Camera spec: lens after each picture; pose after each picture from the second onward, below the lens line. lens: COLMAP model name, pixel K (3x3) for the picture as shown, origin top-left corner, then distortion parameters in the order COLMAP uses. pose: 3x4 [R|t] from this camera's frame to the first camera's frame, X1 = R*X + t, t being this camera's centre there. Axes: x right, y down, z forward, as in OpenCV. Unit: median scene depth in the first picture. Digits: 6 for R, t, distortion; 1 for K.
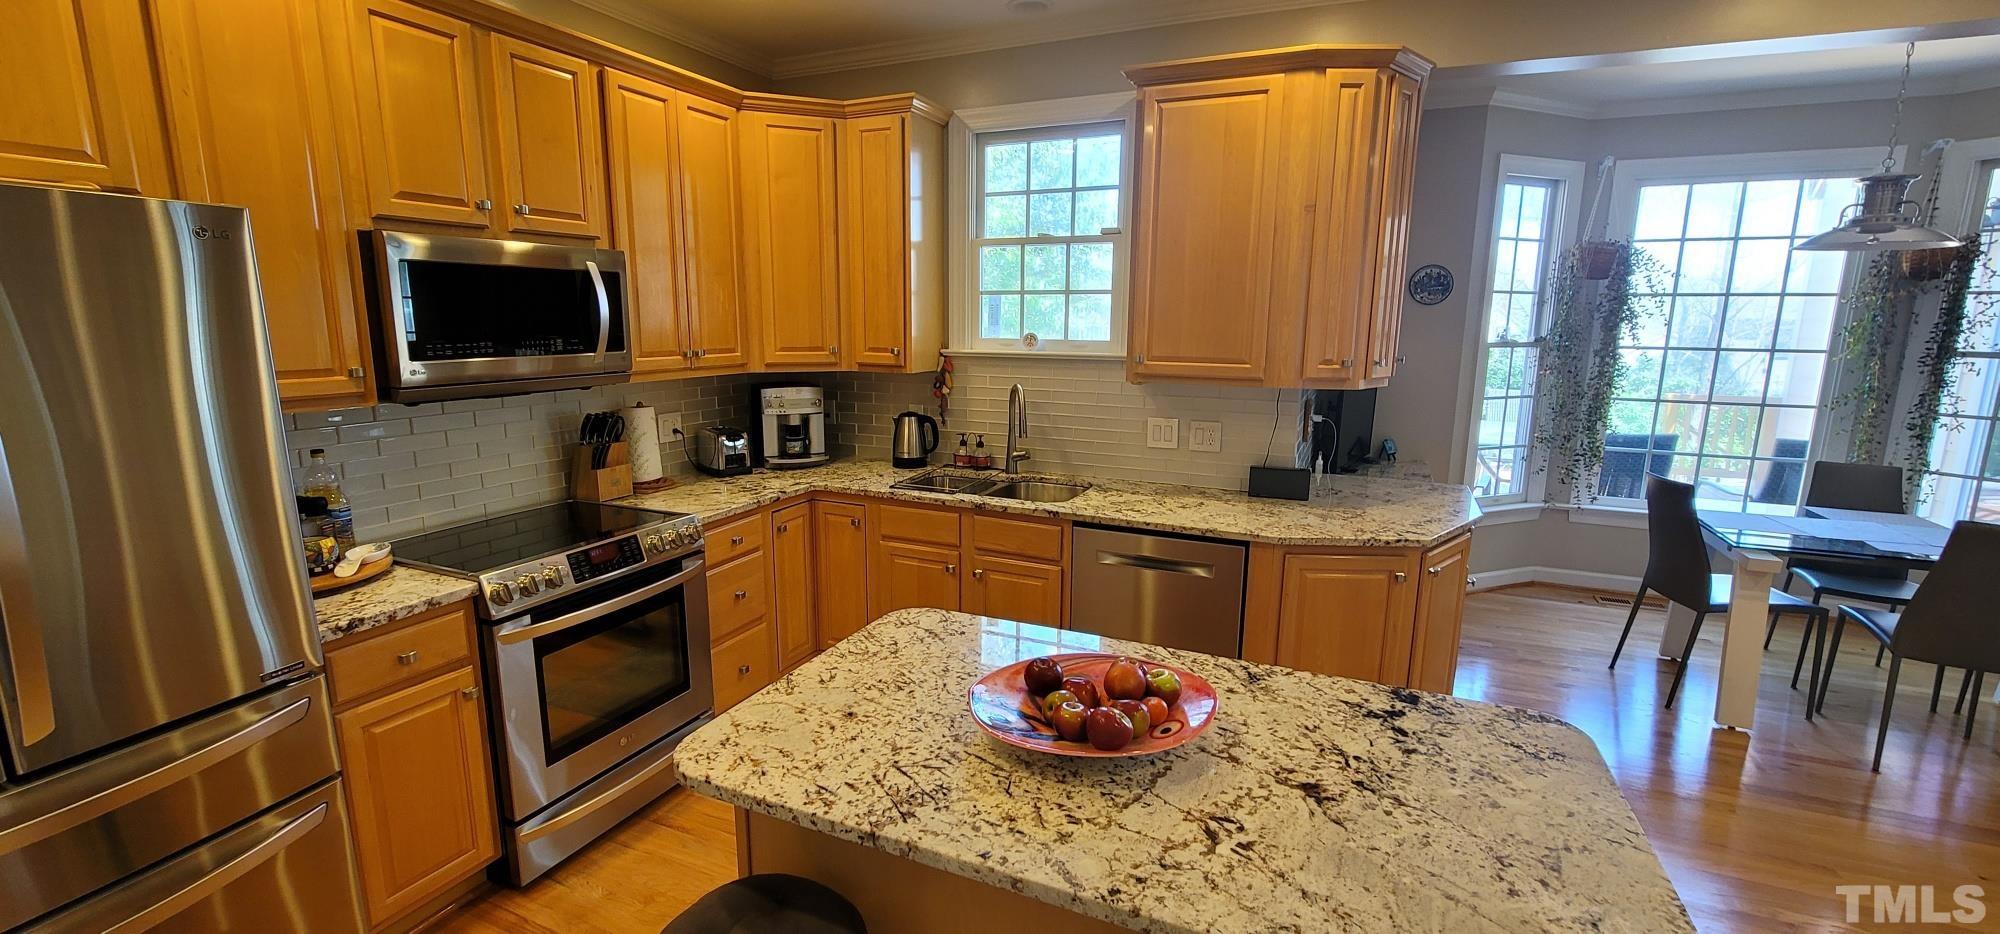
lens RADIAL K [[826.2, 0, 992.7], [0, 826.2, 472.4], [0, 0, 1]] dist [-0.004739, -0.001389]
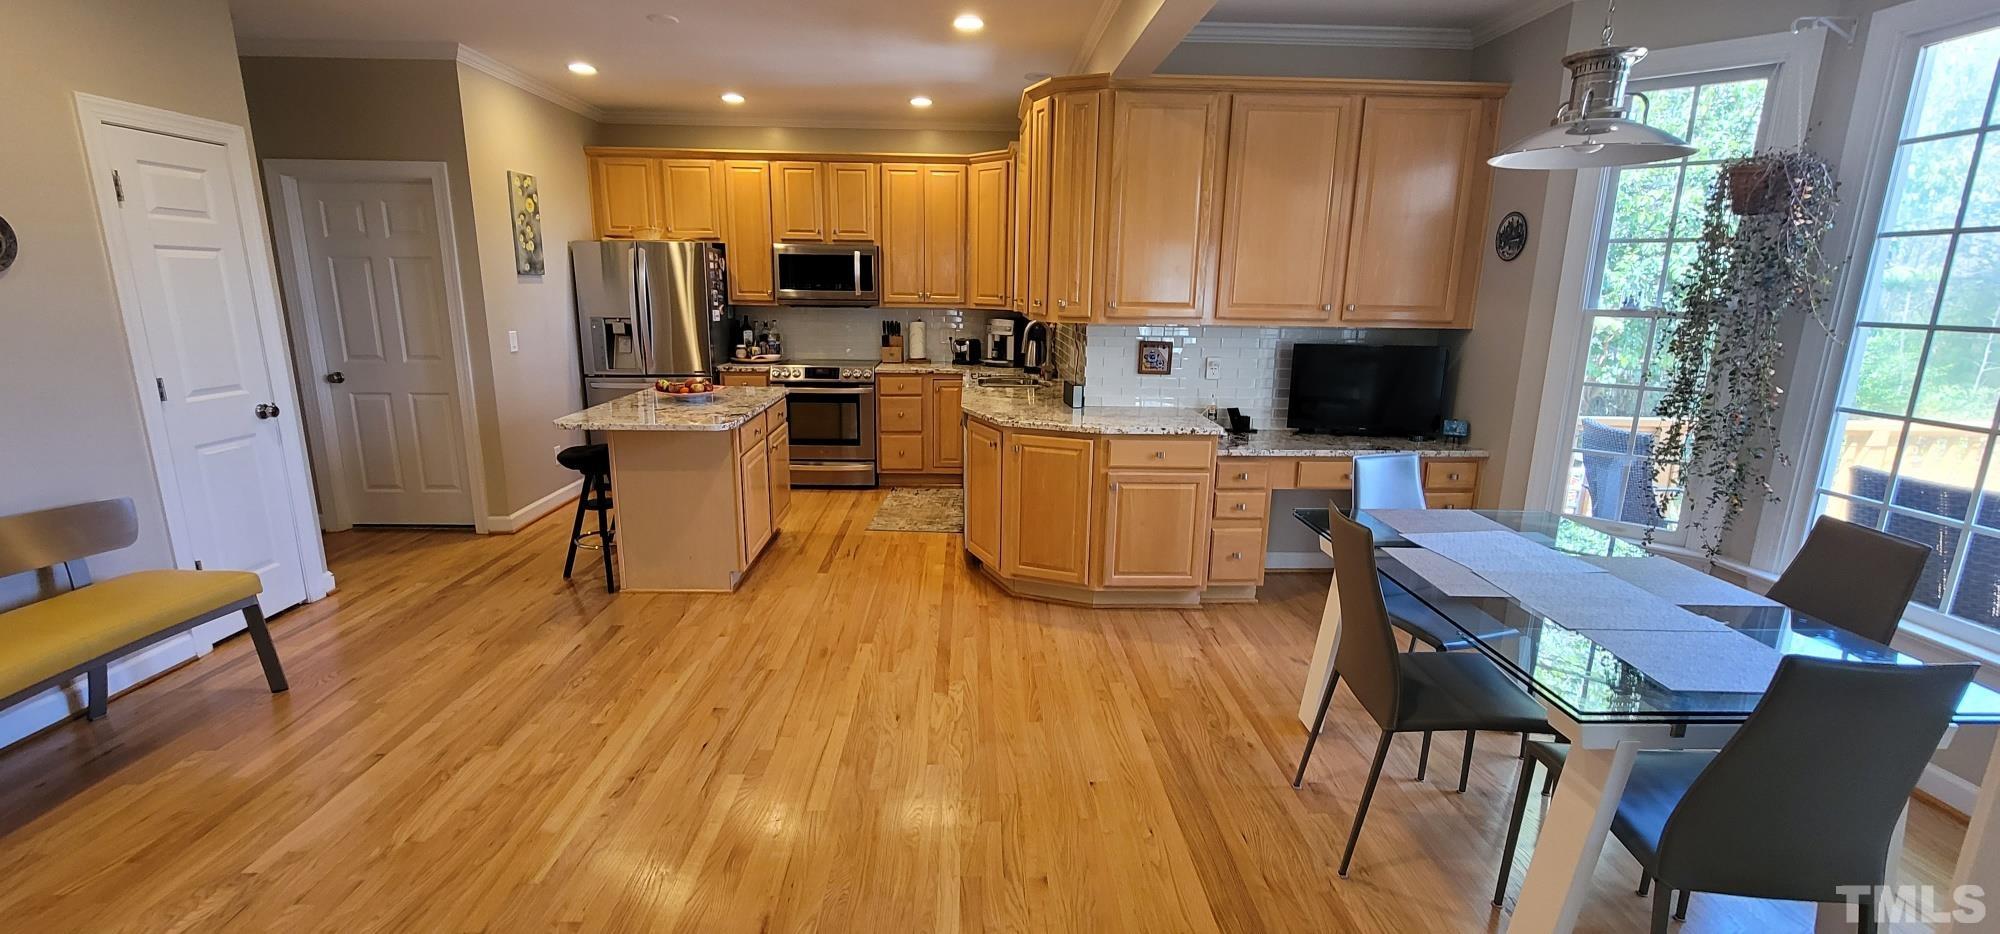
lens RADIAL K [[826.2, 0, 982.7], [0, 826.2, 474.6], [0, 0, 1]] dist [-0.004739, -0.001389]
pose [[0.431917, 0.202026, -0.878995, 1.519816], [-0.180025, 0.974289, 0.135468, -0.016167], [0.883764, 0.099730, 0.457182, 0.253495]]
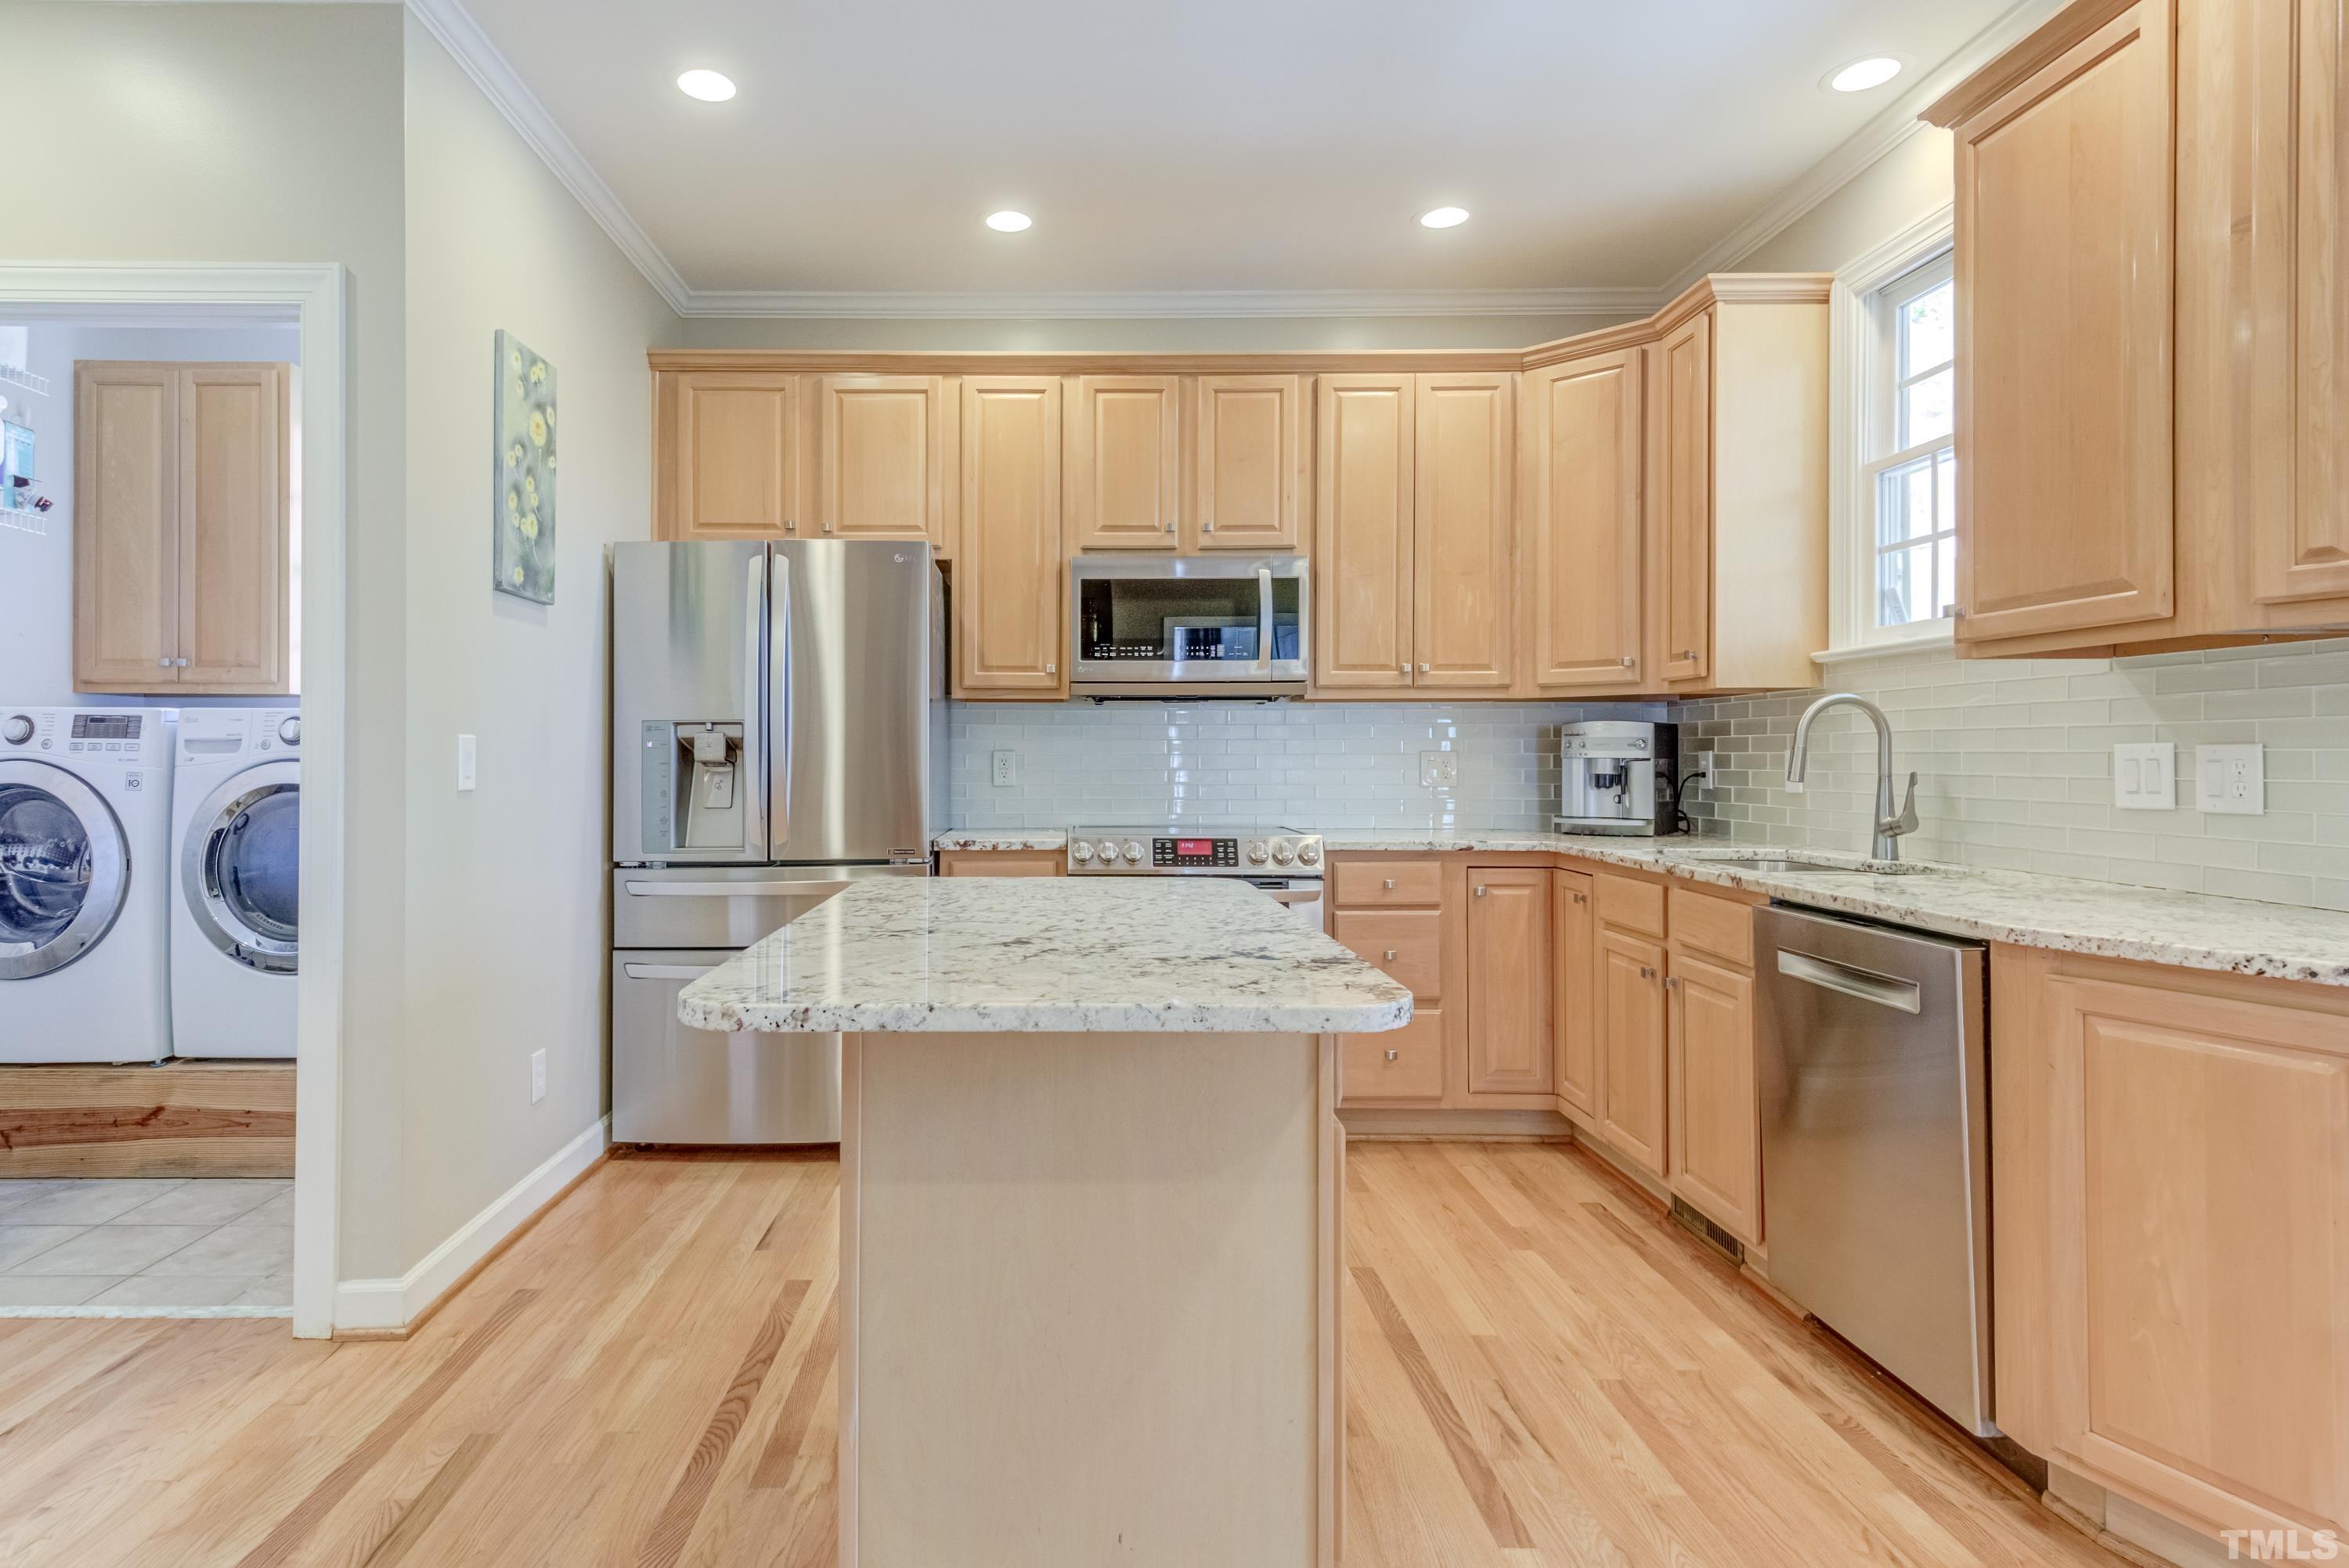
lens RADIAL K [[1272.6, 0, 1047.0], [0, 1272.6, 749.3], [0, 0, 1]] dist [0.032199, -0.011007]
pose [[0.398849, -0.012895, -0.916926, 0.667665], [-0.169331, 0.981671, -0.087462, 0.112619], [0.901247, 0.190148, 0.389355, 0.170814]]
